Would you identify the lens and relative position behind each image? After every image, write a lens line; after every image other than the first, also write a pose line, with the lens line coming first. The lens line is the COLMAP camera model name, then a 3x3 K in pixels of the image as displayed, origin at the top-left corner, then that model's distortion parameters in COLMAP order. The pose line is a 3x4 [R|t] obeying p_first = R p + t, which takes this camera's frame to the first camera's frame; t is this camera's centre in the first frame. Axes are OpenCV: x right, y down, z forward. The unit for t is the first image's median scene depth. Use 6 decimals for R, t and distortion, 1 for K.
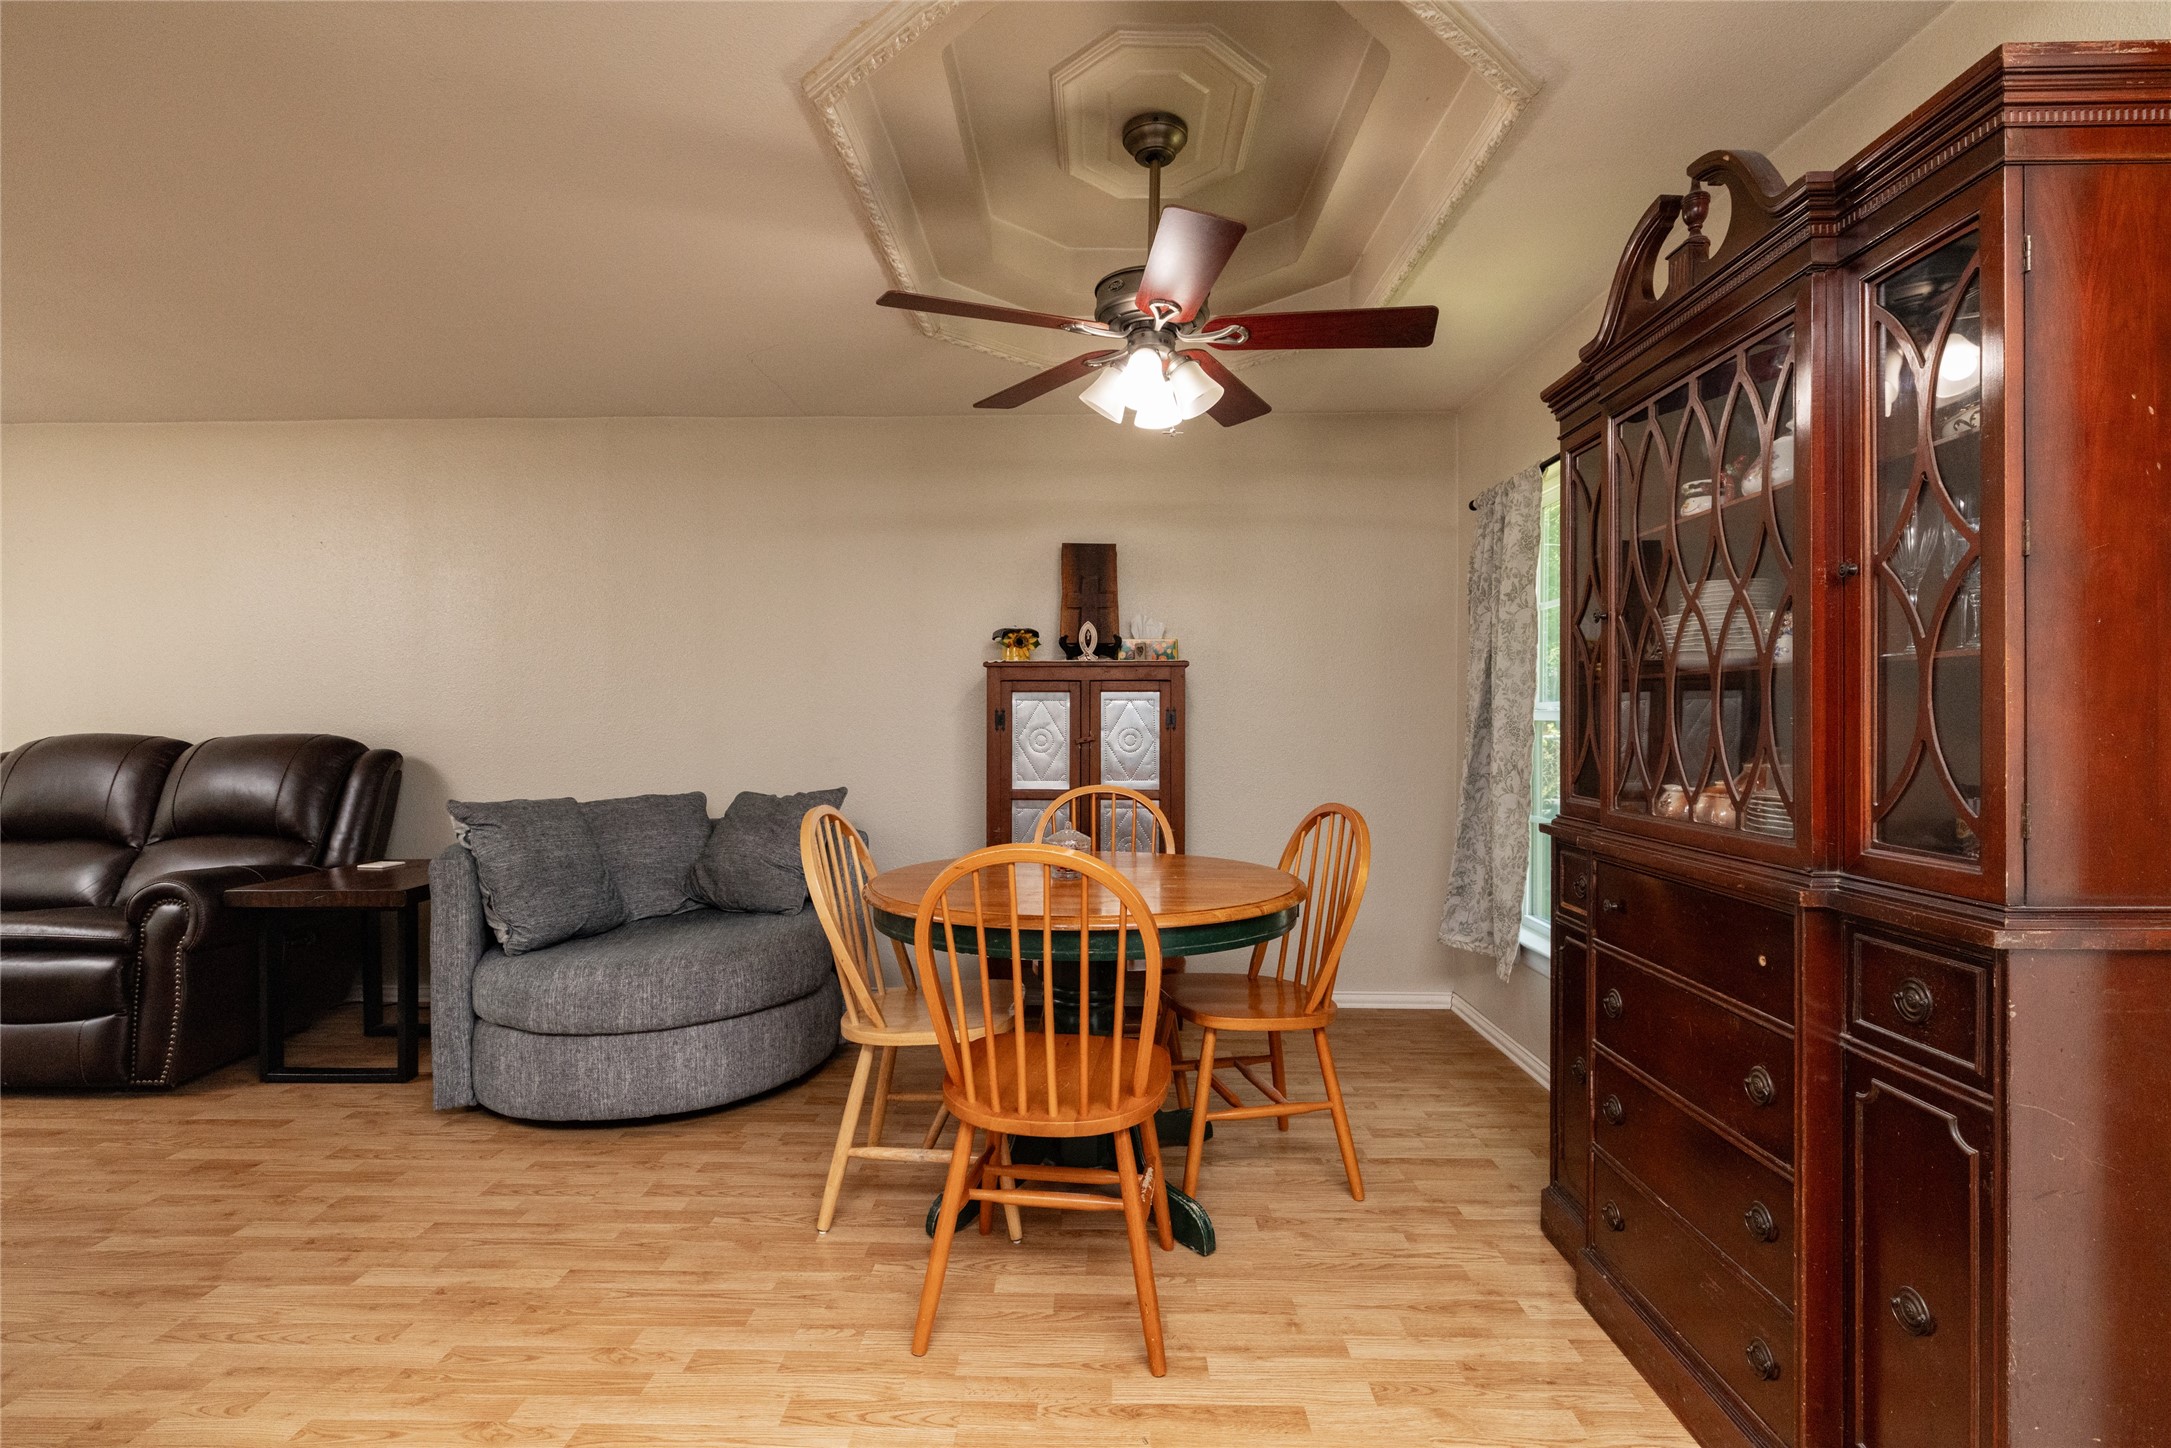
lens RADIAL K [[1005.8, 0, 1083.4], [0, 1005.8, 726.6], [0, 0, 1]] dist [-0.000896, 0.001550]
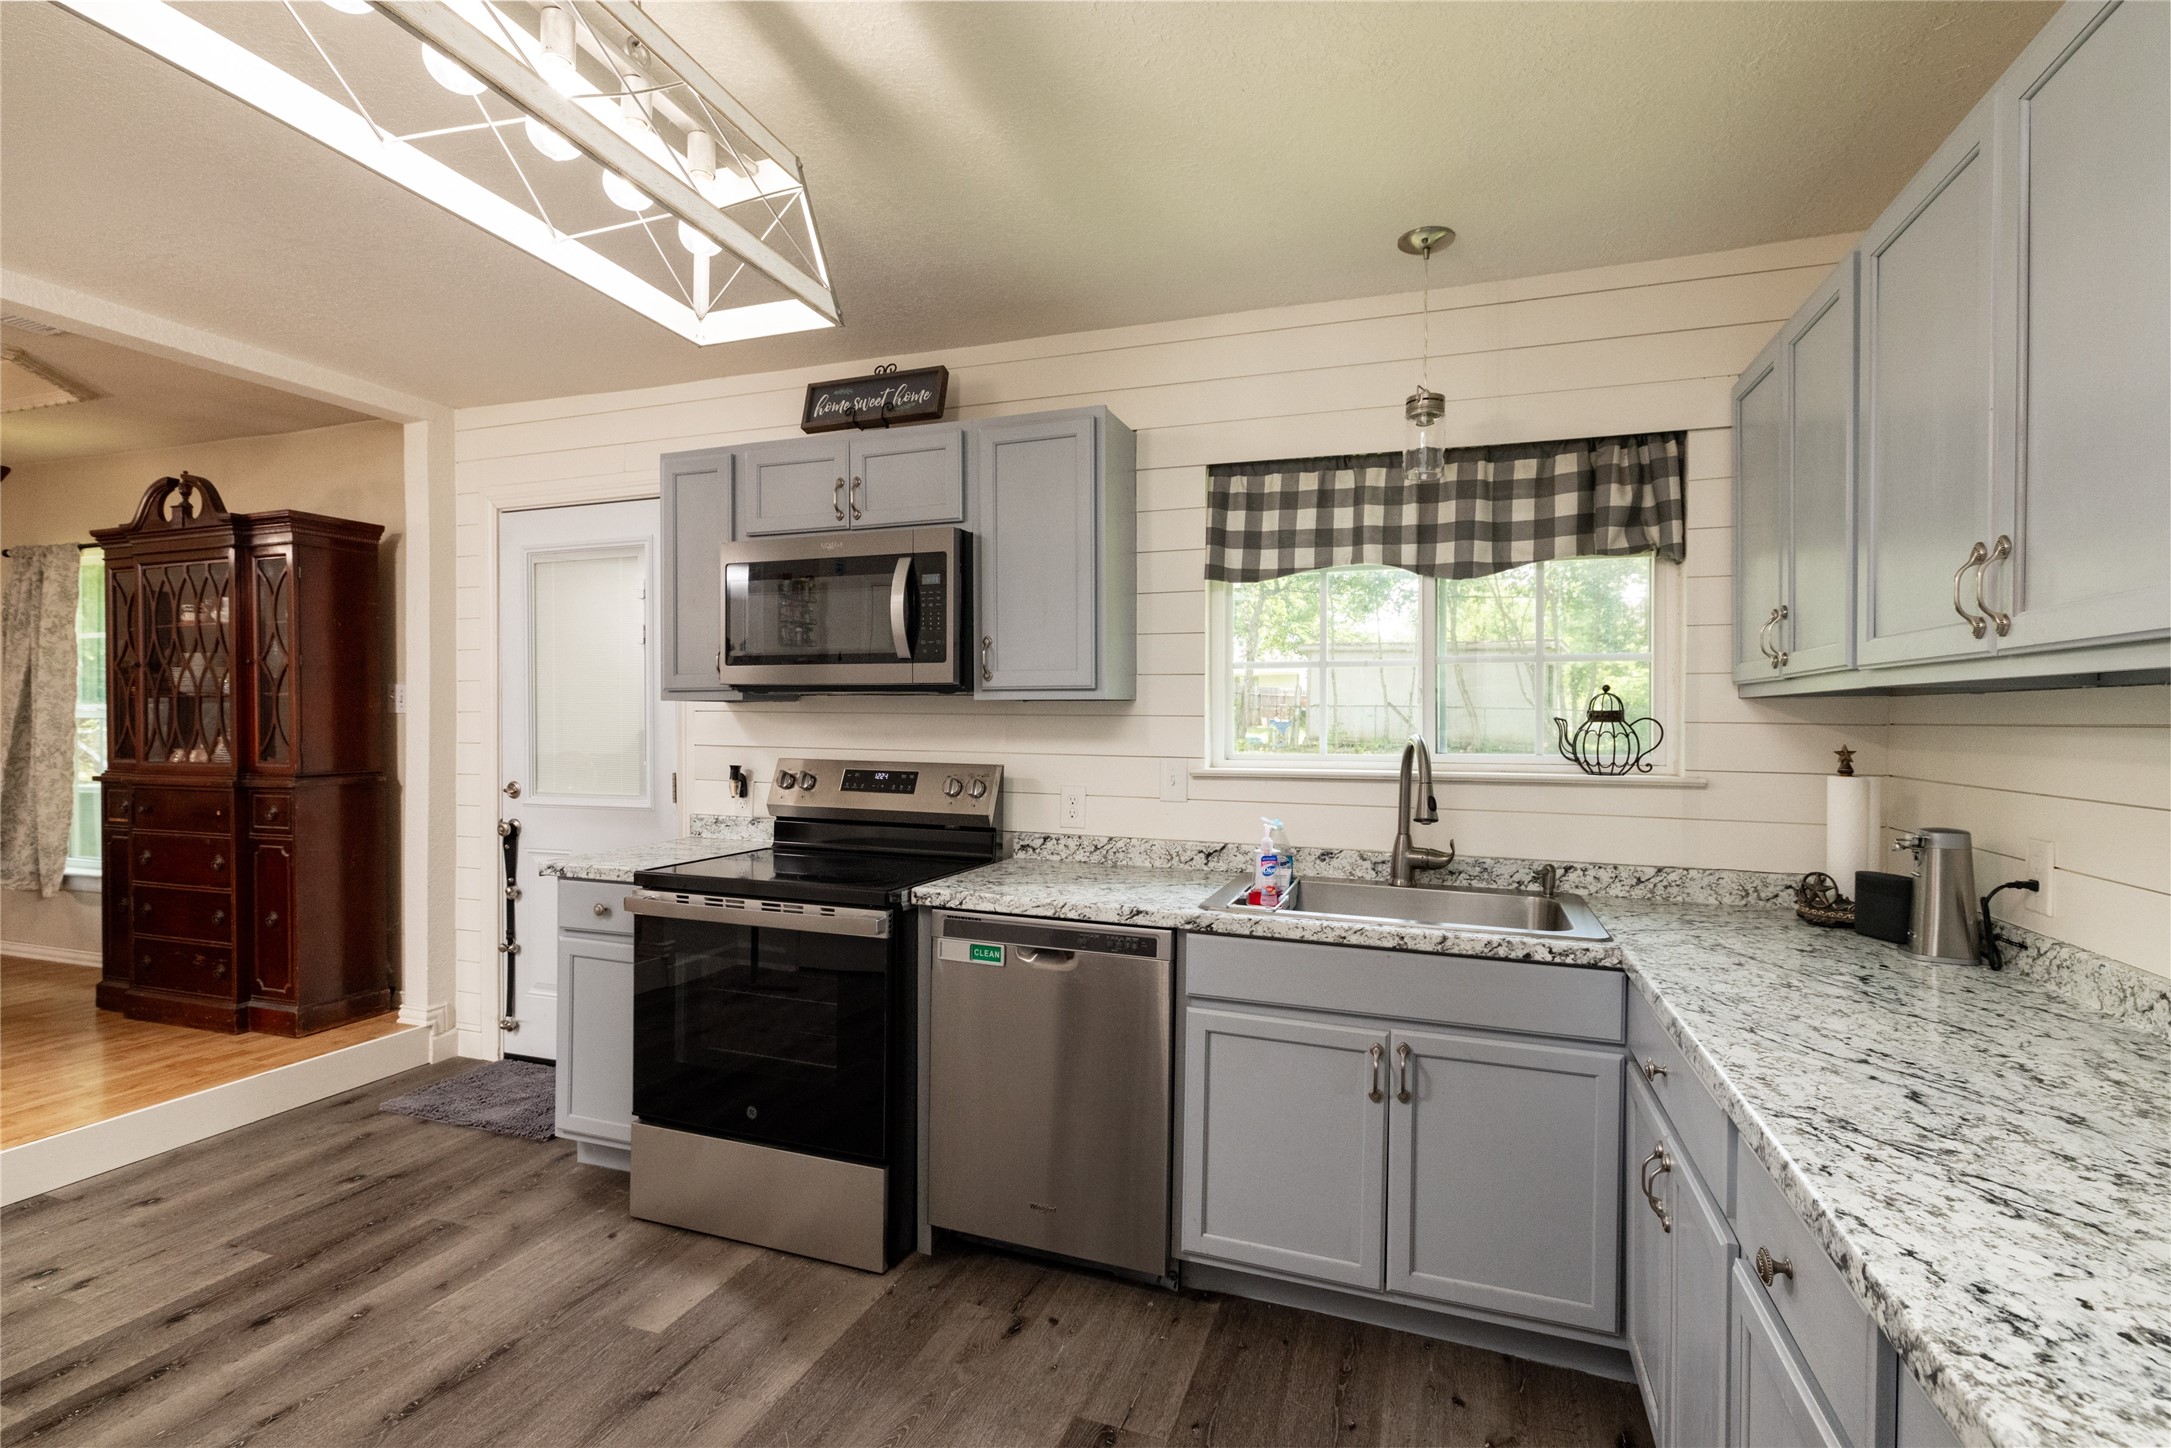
lens RADIAL K [[1005.8, 0, 1080.6], [0, 1005.8, 725.8], [0, 0, 1]] dist [-0.000896, 0.001550]
pose [[0.321985, -0.007878, 0.946712, -0.450417], [0.007549, 0.999955, 0.005753, 0.007773], [-0.946715, 0.005295, 0.322030, -0.827026]]
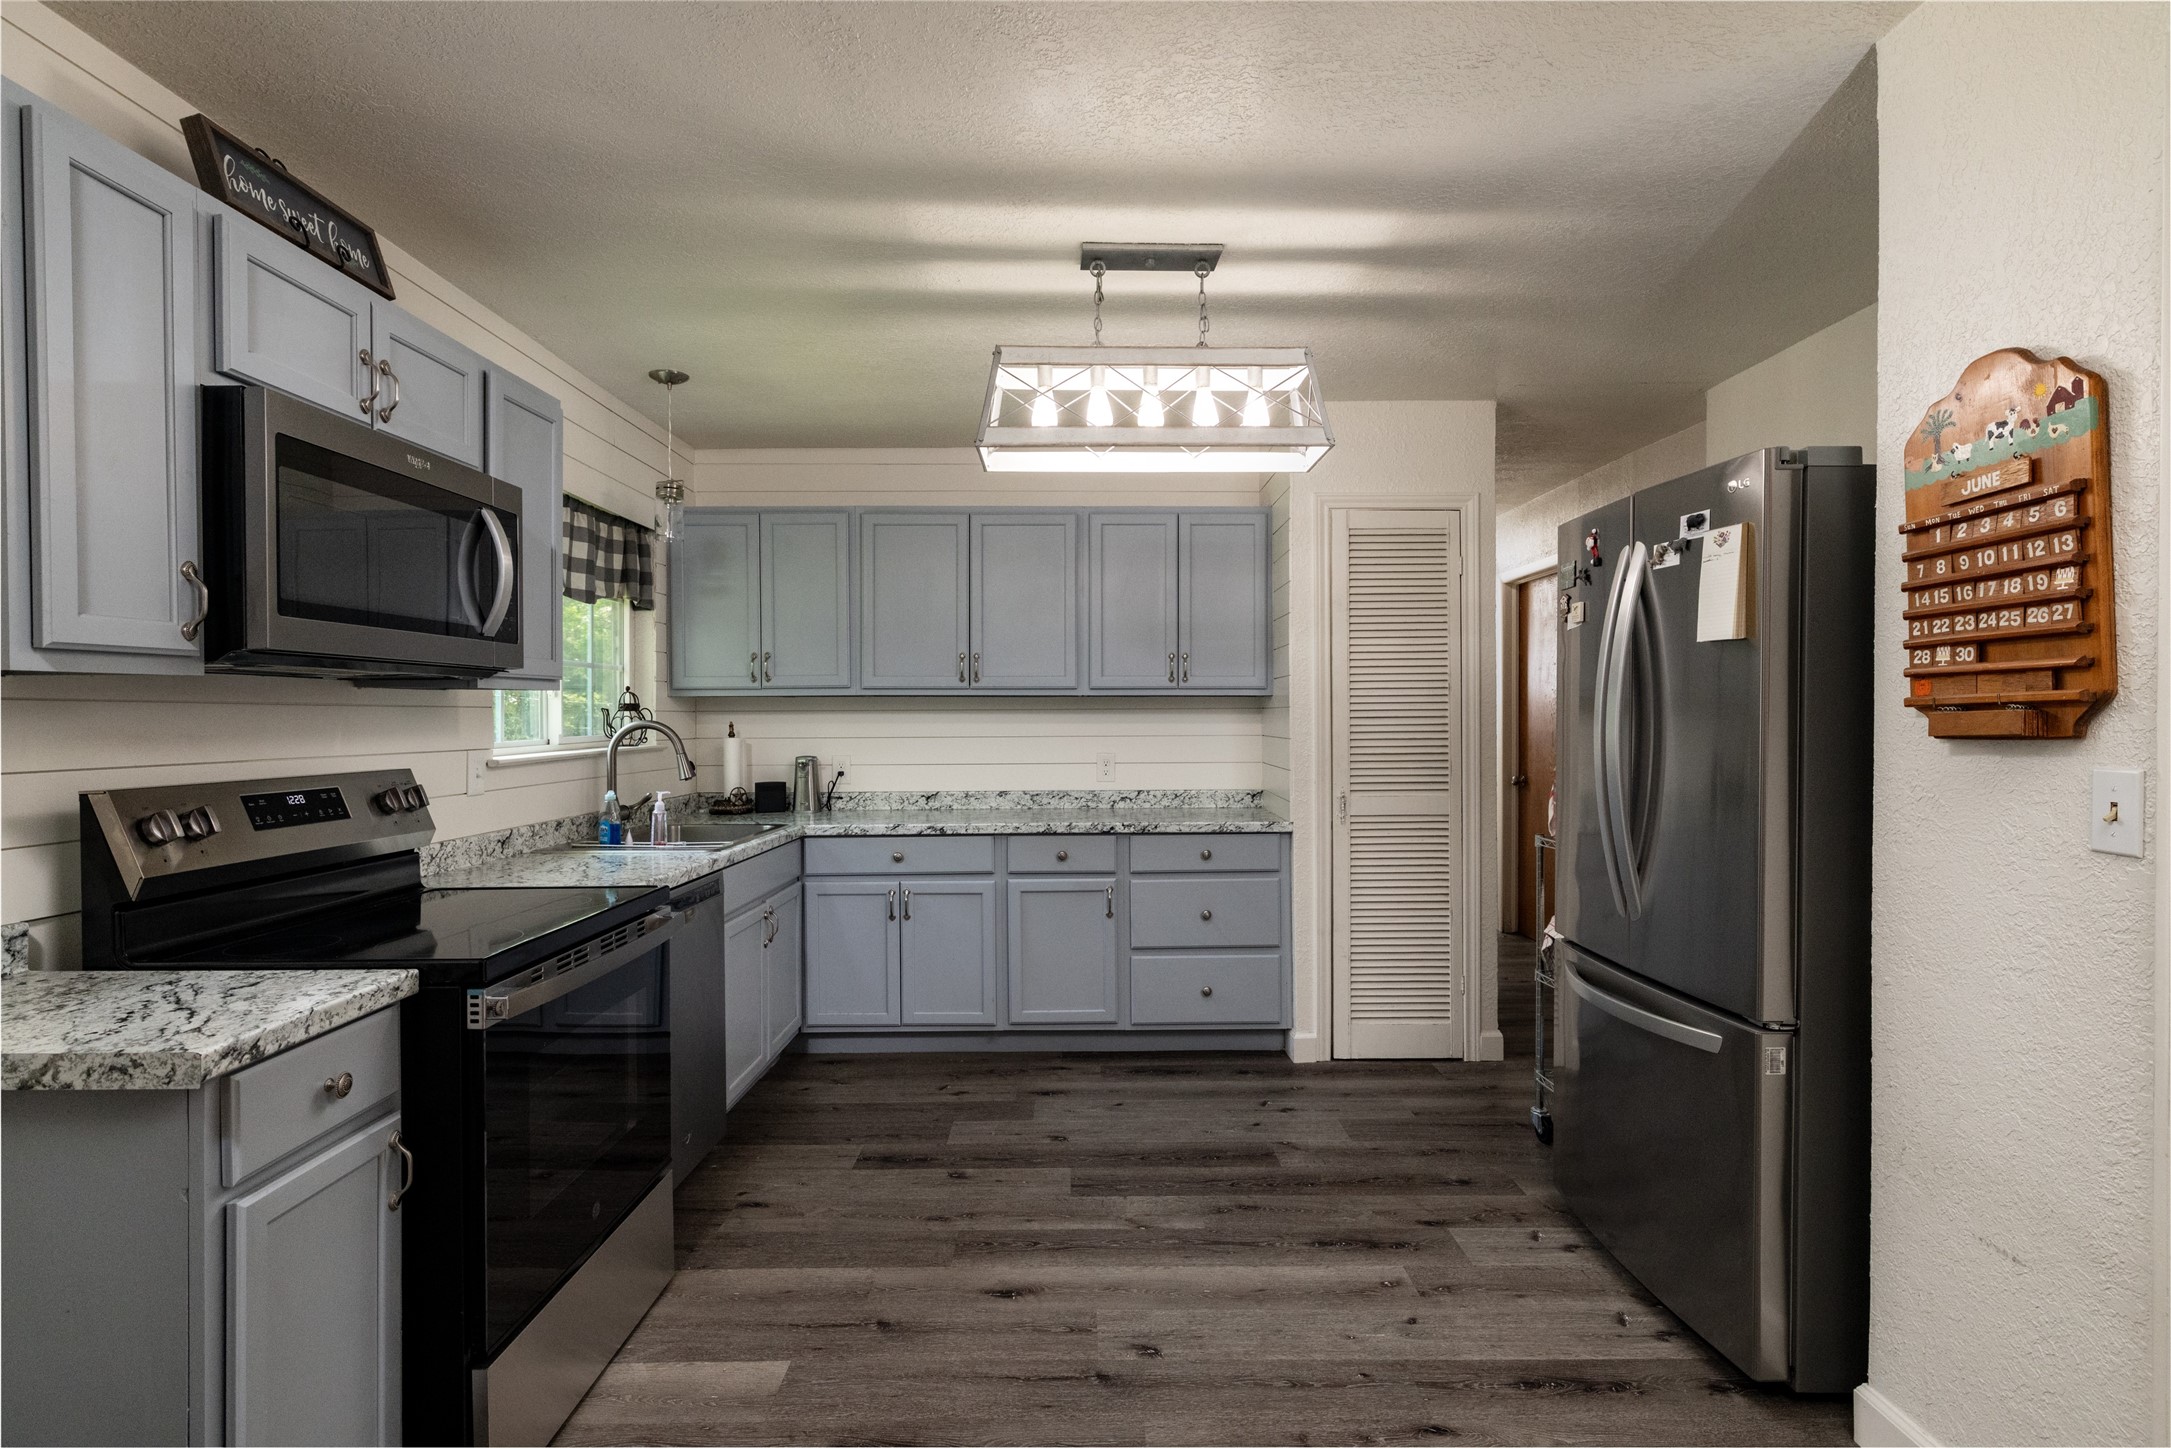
lens RADIAL K [[1067.0, 0, 1083.2], [0, 1067.0, 727.4], [0, 0, 1]] dist [-0.004524, 0.002583]
pose [[-0.999868, -0.000124, -0.016240, -0.090315], [-0.000571, 0.999620, 0.027552, -0.002969], [0.016230, 0.027557, -0.999488, 0.296115]]
